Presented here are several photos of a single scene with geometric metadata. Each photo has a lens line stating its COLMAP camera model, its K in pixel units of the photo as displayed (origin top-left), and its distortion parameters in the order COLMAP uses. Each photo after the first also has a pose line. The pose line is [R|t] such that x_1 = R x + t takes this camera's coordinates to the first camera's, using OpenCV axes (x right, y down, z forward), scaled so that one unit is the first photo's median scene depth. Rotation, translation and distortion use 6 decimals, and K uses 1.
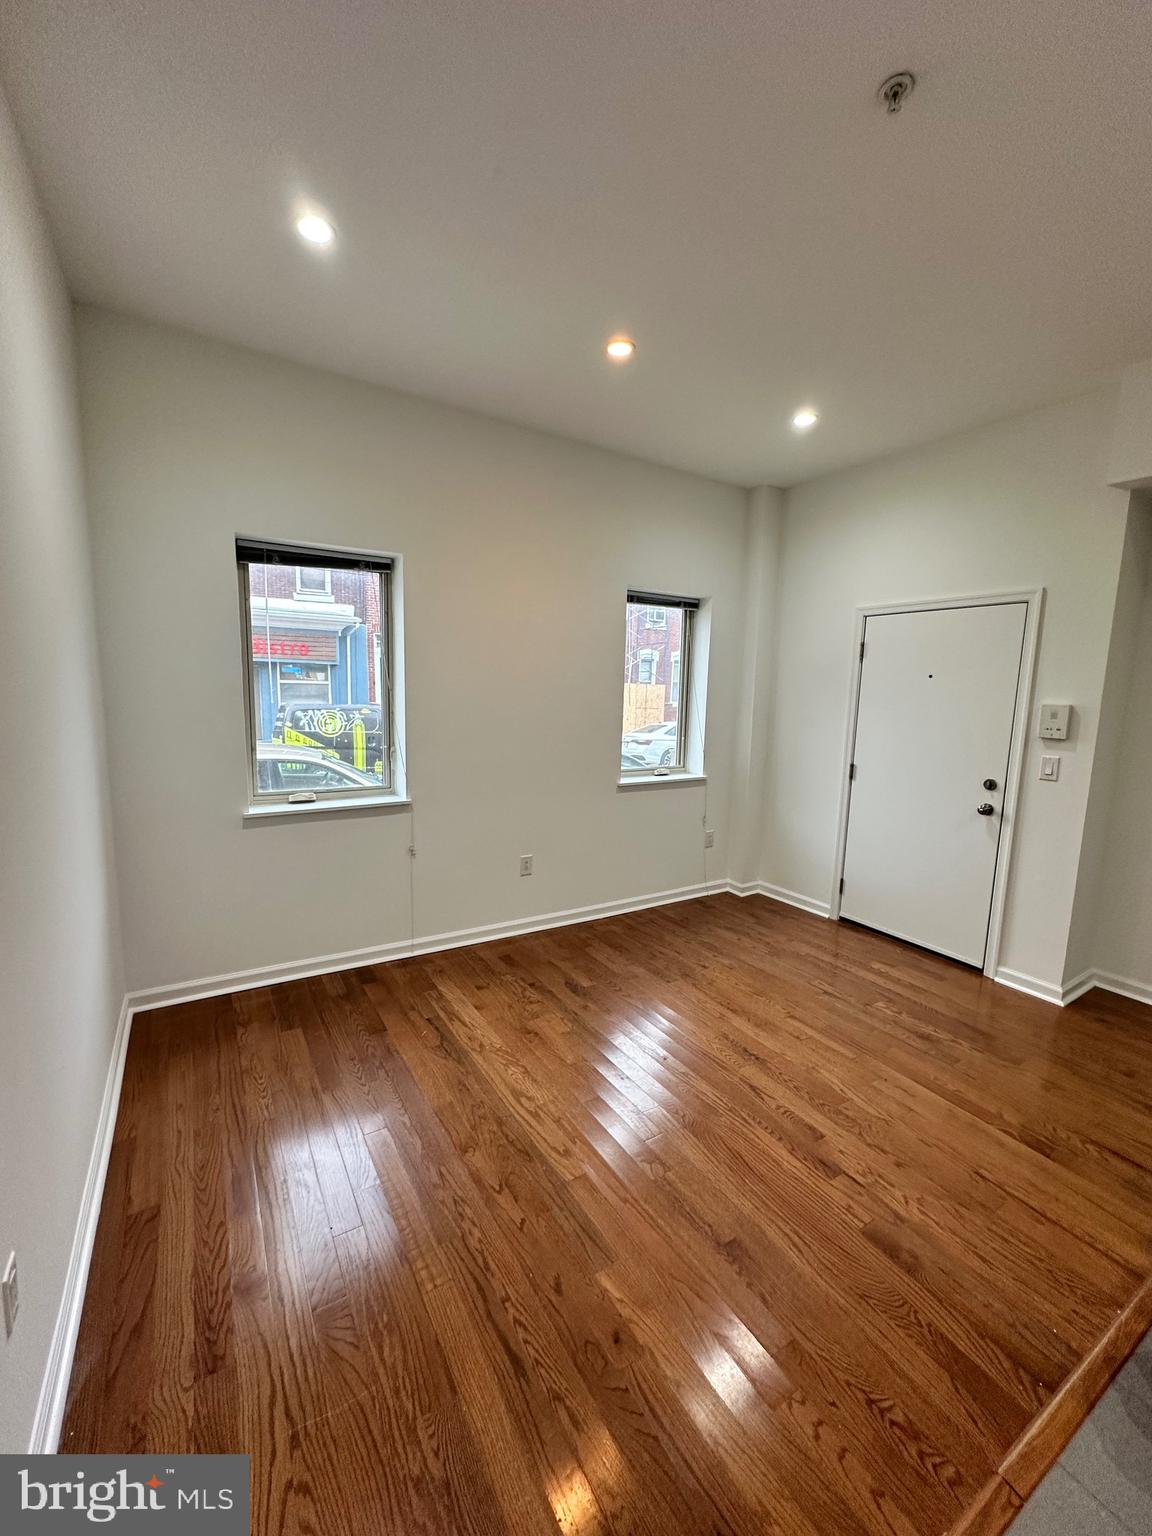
lens RADIAL K [[612.7, 0, 576.0], [0, 612.7, 768.0], [0, 0, 1]] dist [0.000782, 0.000421]
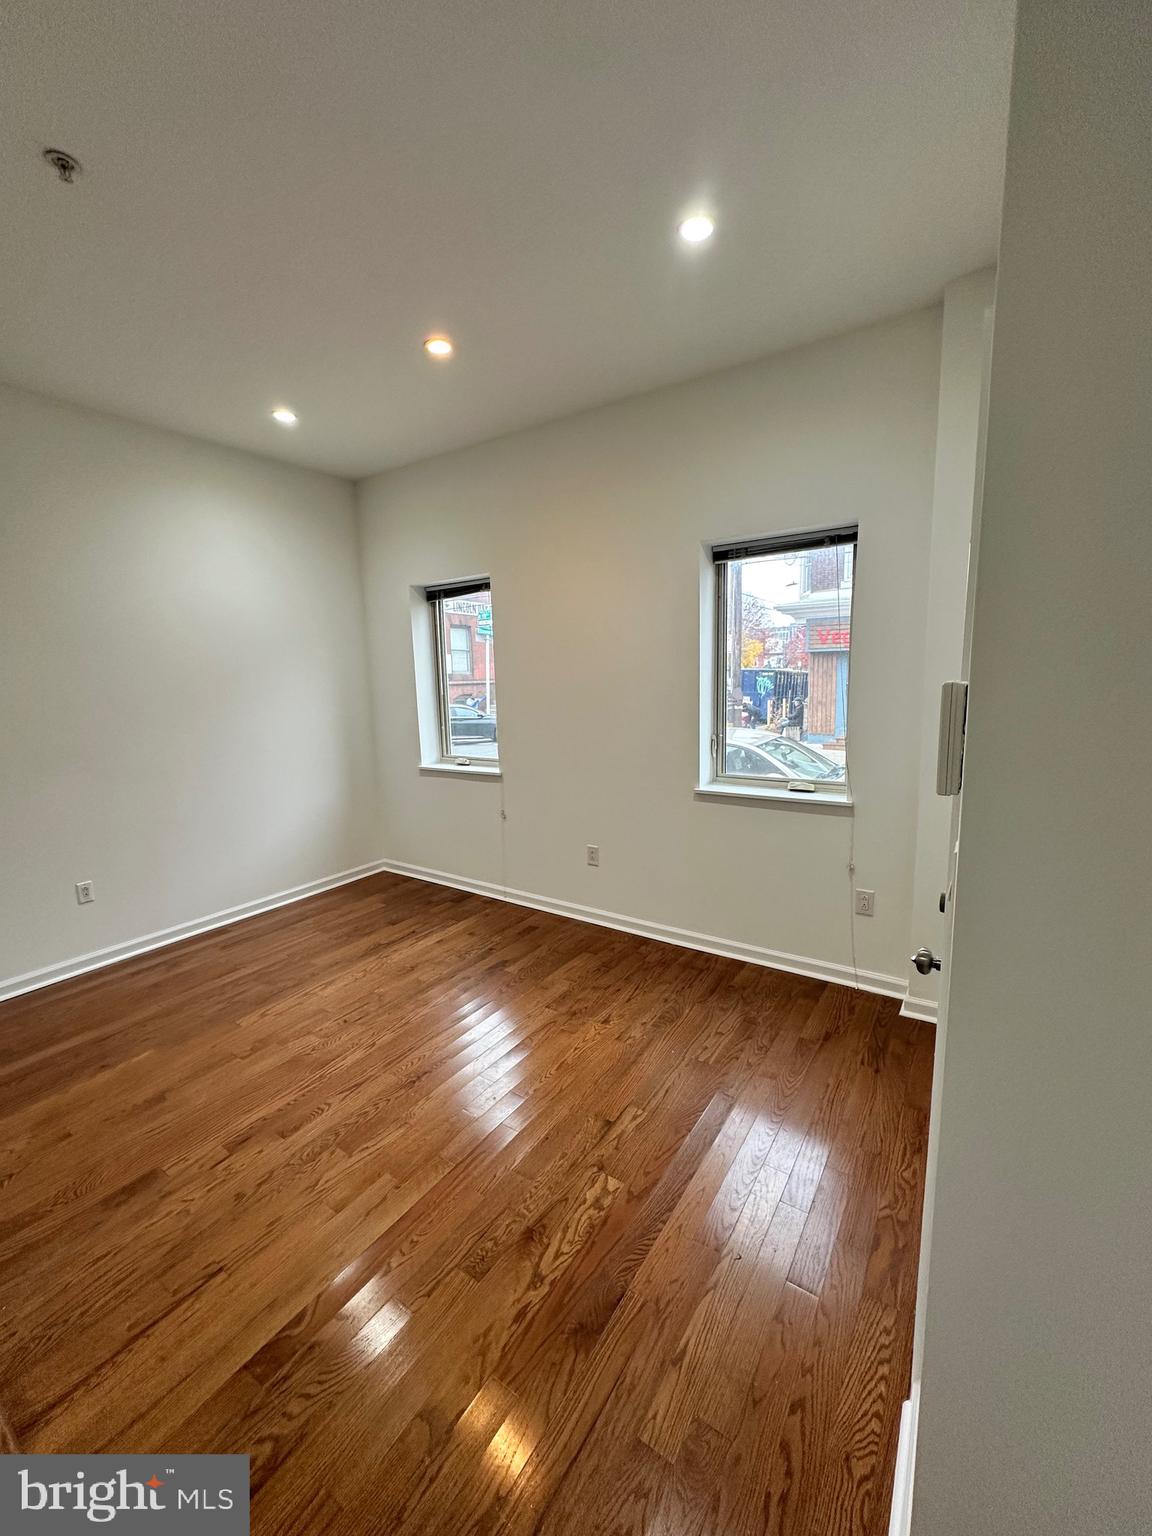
lens RADIAL K [[611.6, 0, 576.0], [0, 611.6, 768.0], [0, 0, 1]] dist [-0.000493, -0.000096]
pose [[0.406037, 0.101525, -0.908200, 1.037950], [-0.086259, 0.993631, 0.072510, -0.067799], [0.909777, 0.048899, 0.412208, 0.729538]]
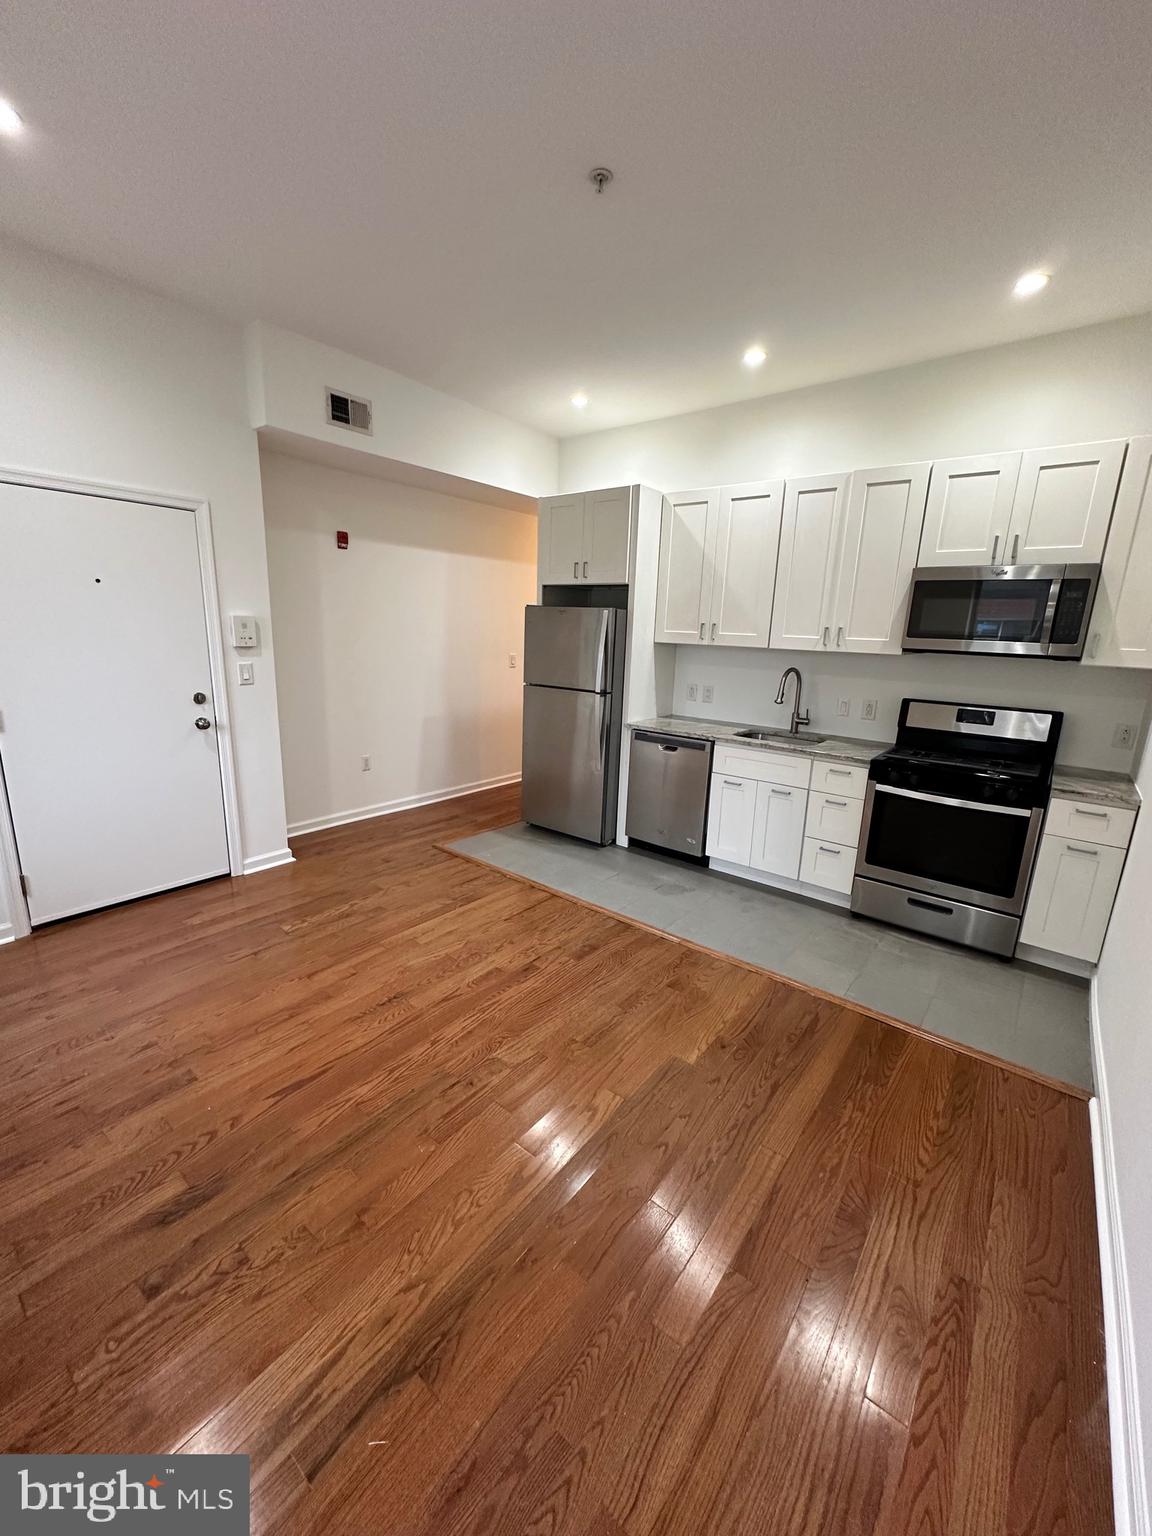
lens RADIAL K [[607.7, 0, 576.0], [0, 607.7, 768.0], [0, 0, 1]] dist [-0.000126, -0.000240]
pose [[-0.338015, -0.249629, 0.907431, -0.521231], [0.082091, 0.952687, 0.292658, -0.118767], [-0.937553, 0.173415, -0.301531, 0.849704]]
